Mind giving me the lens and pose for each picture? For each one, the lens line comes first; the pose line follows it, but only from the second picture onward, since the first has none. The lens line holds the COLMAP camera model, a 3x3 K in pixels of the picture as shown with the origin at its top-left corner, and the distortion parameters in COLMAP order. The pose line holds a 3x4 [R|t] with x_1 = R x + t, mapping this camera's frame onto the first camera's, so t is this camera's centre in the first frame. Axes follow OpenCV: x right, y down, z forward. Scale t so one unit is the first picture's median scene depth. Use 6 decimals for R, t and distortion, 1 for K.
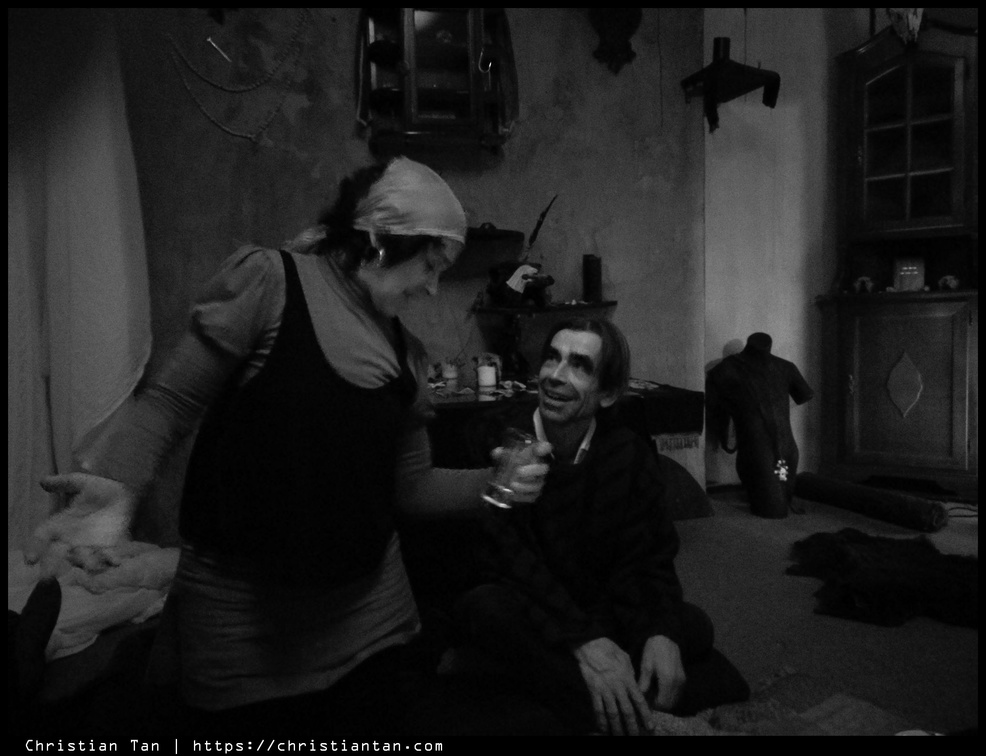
lens RADIAL K [[757.6, 0, 493.0], [0, 757.6, 378.0], [0, 0, 1]] dist [0.003023, 0.004272]
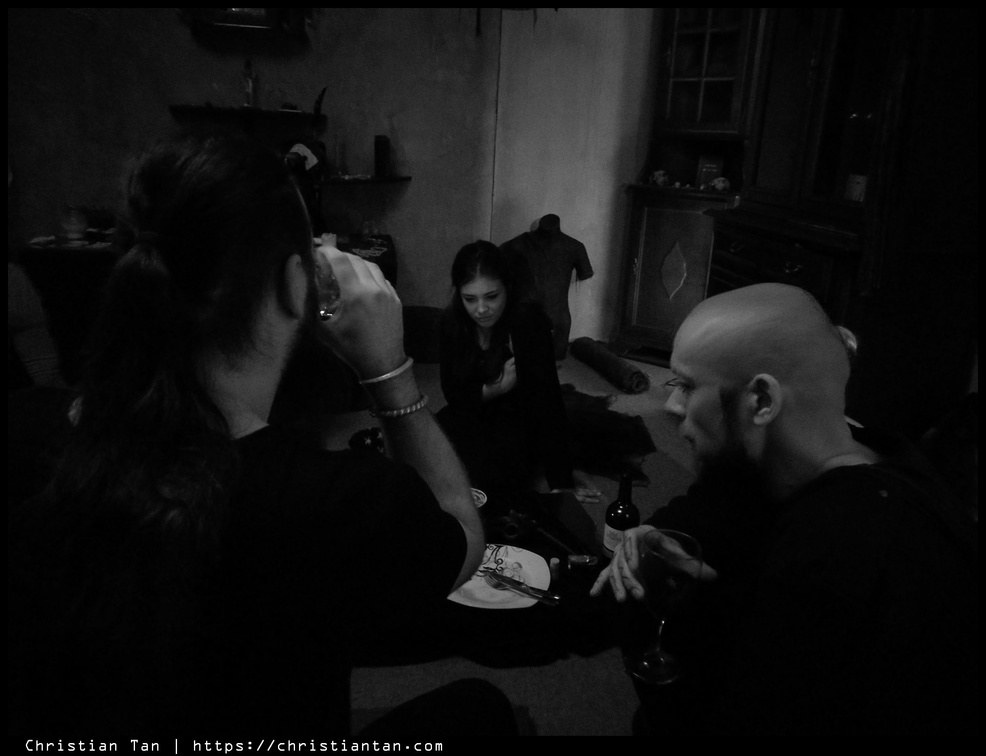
lens RADIAL K [[752.7, 0, 479.4], [0, 752.7, 382.2], [0, 0, 1]] dist [0.006428, -0.135055]
pose [[0.987487, 0.114001, -0.108961, 0.446365], [-0.088077, 0.971838, 0.218570, -0.057826], [0.130810, -0.206238, 0.969719, -0.200500]]
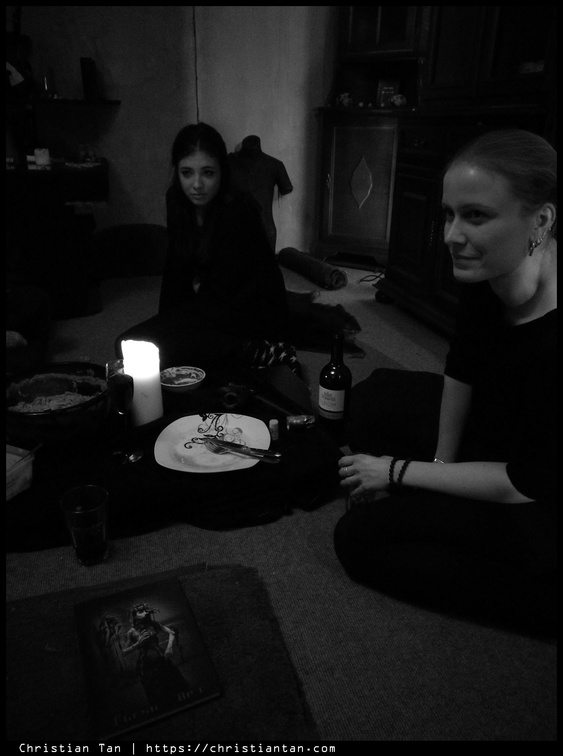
lens RADIAL K [[578.6, 0, 281.5], [0, 578.6, 378.0], [0, 0, 1]] dist [-0.003120, -0.004935]
pose [[0.998731, 0.047146, 0.017726, 0.452910], [-0.050325, 0.948704, 0.312135, 0.025603], [-0.002101, -0.312631, 0.949872, -0.074524]]
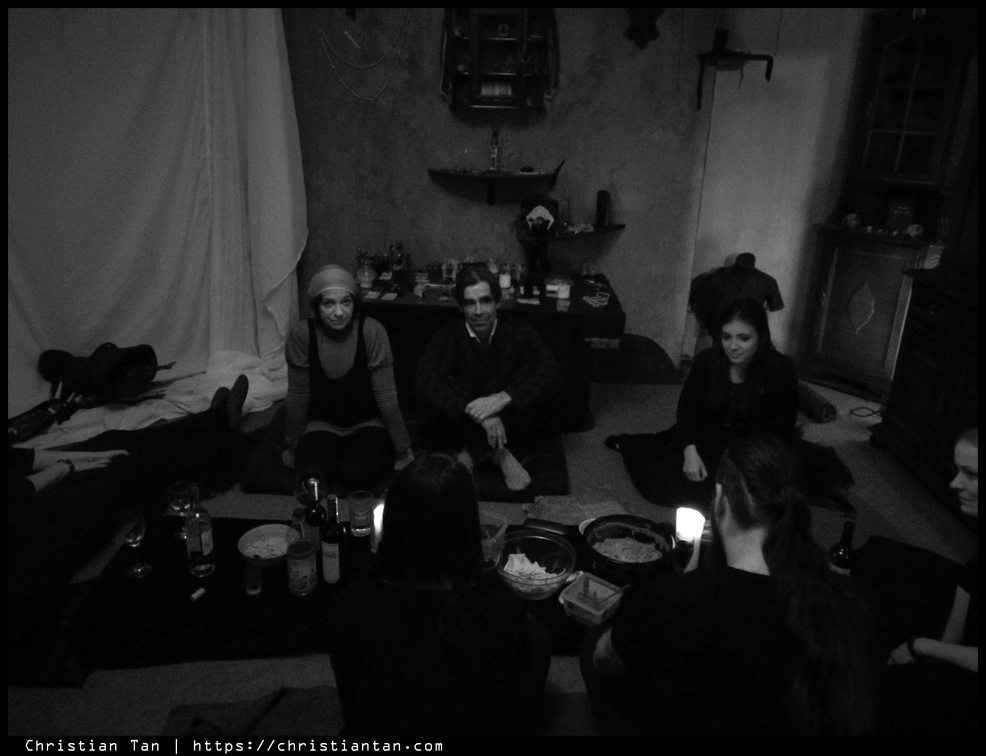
lens RADIAL K [[757.6, 0, 493.0], [0, 757.6, 378.0], [0, 0, 1]] dist [0.003023, 0.004272]
pose [[0.958743, 0.150571, -0.241122, 0.314131], [-0.081239, 0.957953, 0.275183, -0.198158], [0.272418, -0.244241, 0.930664, -0.408593]]
